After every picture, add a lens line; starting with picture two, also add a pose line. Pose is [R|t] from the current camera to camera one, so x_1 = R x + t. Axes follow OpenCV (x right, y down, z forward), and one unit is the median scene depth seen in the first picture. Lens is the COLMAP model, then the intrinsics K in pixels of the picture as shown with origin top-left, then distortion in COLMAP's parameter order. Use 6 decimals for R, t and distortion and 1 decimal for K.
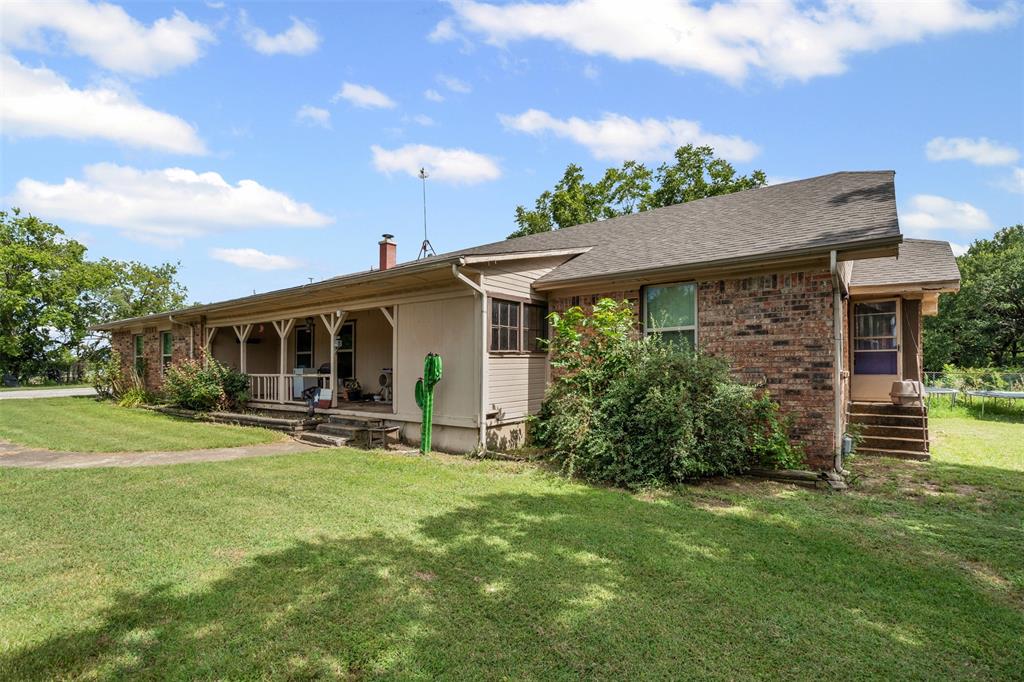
lens RADIAL K [[498.1, 0, 514.5], [0, 498.1, 371.9], [0, 0, 1]] dist [0.002777, 0.000357]
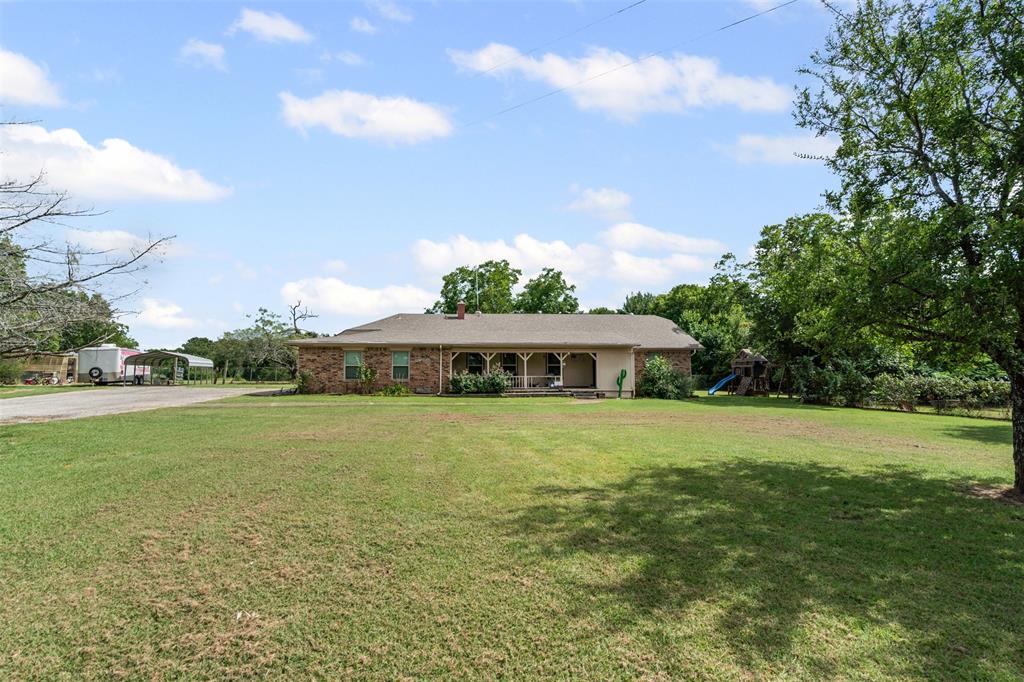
lens RADIAL K [[498.1, 0, 514.5], [0, 498.1, 371.9], [0, 0, 1]] dist [0.002777, 0.000357]
pose [[0.700858, 0.006206, 0.713274, -2.379328], [0.004820, 0.999898, -0.013436, 0.017254], [-0.713285, 0.012855, 0.700756, -0.650576]]
